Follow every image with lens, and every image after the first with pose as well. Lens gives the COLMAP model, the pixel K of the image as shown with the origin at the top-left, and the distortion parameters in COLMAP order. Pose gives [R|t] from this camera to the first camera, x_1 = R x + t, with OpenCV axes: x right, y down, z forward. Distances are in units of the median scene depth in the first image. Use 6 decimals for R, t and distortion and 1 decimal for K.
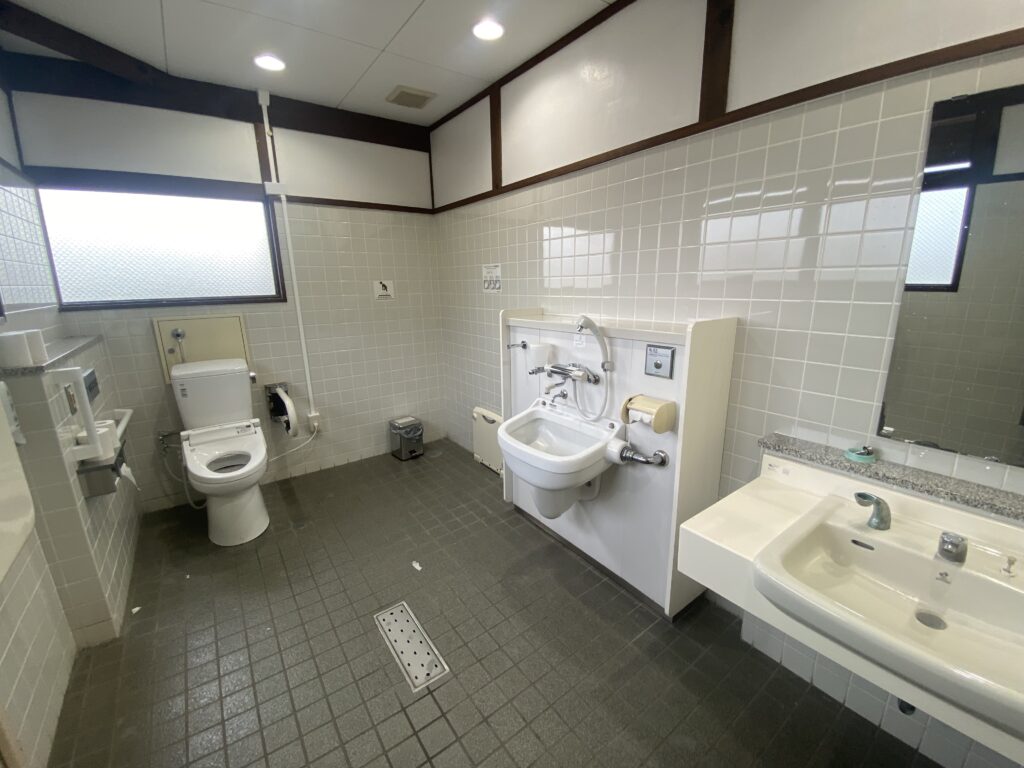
lens RADIAL K [[415.1, 0, 512.0], [0, 415.1, 384.0], [0, 0, 1]] dist [0.025538, -0.022007]
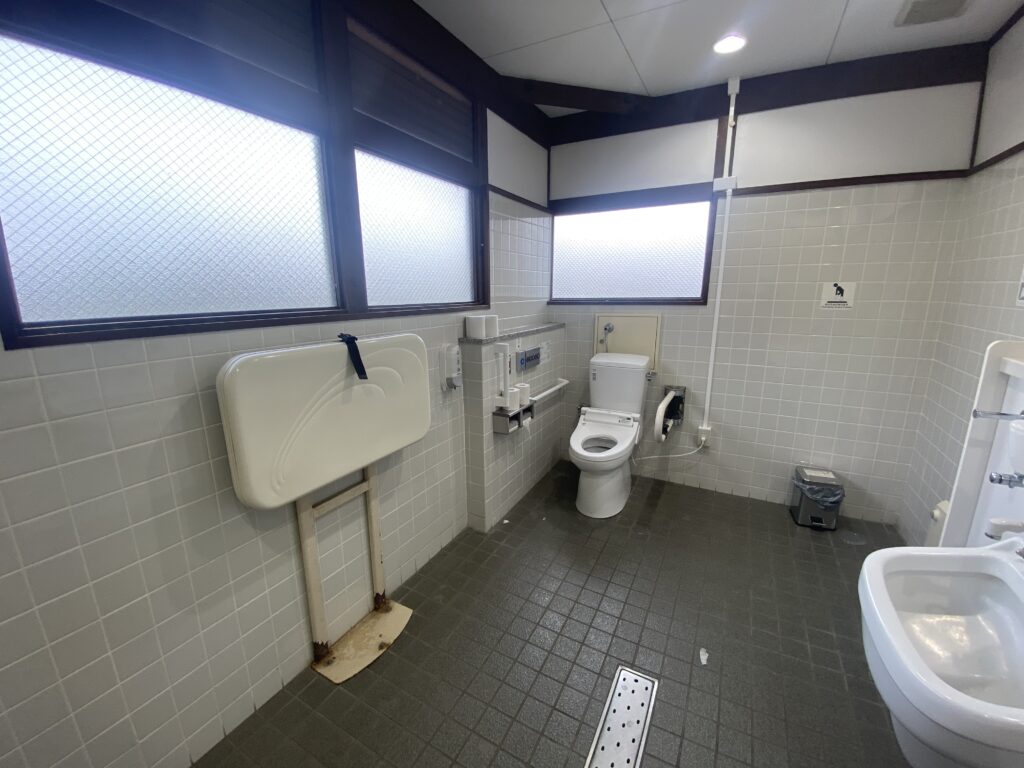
lens RADIAL K [[415.1, 0, 512.0], [0, 415.1, 384.0], [0, 0, 1]] dist [0.025538, -0.022007]
pose [[0.433089, 0.214044, -0.875568, 0.145206], [-0.214840, 0.967911, 0.130350, -0.056386], [0.875373, 0.131654, 0.465177, 0.216572]]
